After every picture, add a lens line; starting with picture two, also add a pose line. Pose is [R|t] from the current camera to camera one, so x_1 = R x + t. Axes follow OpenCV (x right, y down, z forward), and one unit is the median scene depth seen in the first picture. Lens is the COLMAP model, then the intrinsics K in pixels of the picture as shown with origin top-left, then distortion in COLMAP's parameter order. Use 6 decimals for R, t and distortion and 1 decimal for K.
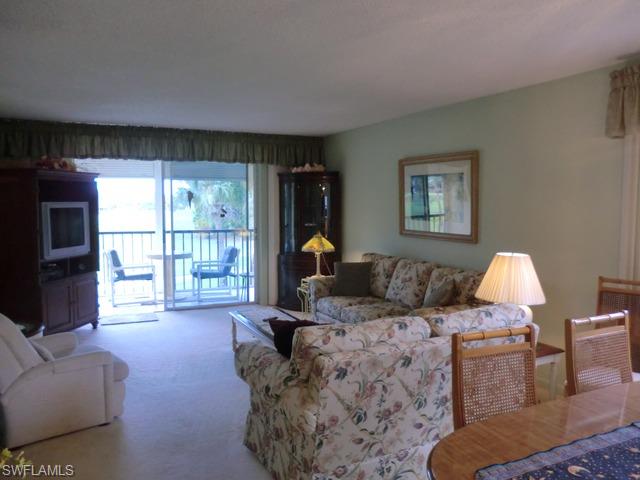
lens RADIAL K [[516.3, 0, 318.4], [0, 516.3, 242.9], [0, 0, 1]] dist [-0.068946, 0.033945]
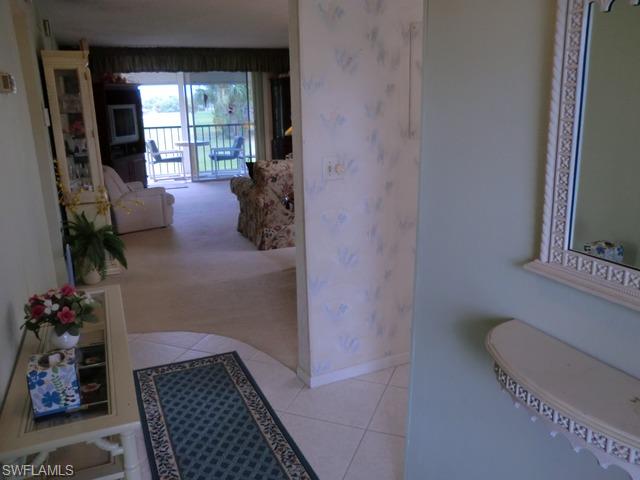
lens RADIAL K [[516.3, 0, 324.5], [0, 516.3, 241.3], [0, 0, 1]] dist [-0.068946, 0.033945]
pose [[0.999238, -0.013607, -0.036573, 0.116187], [0.020242, 0.982022, 0.187677, 0.035975], [0.033362, -0.188274, 0.981550, -0.414319]]
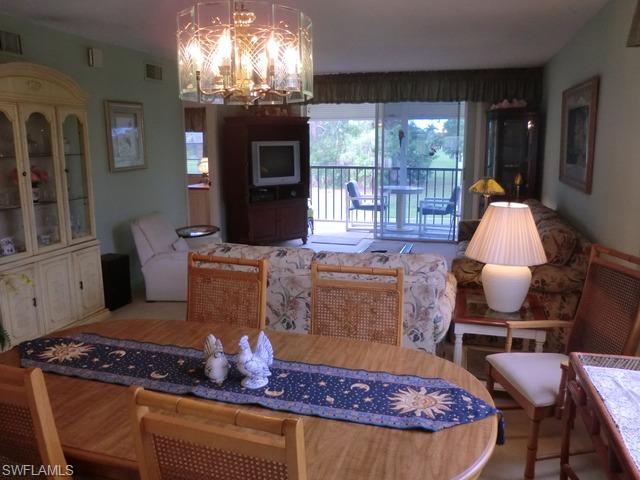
lens RADIAL K [[516.3, 0, 319.1], [0, 516.3, 241.0], [0, 0, 1]] dist [-0.068946, 0.033945]
pose [[0.738067, 0.124993, -0.663049, 0.378474], [-0.046615, 0.989789, 0.134699, -0.009578], [0.673115, -0.068509, 0.736358, 0.084534]]
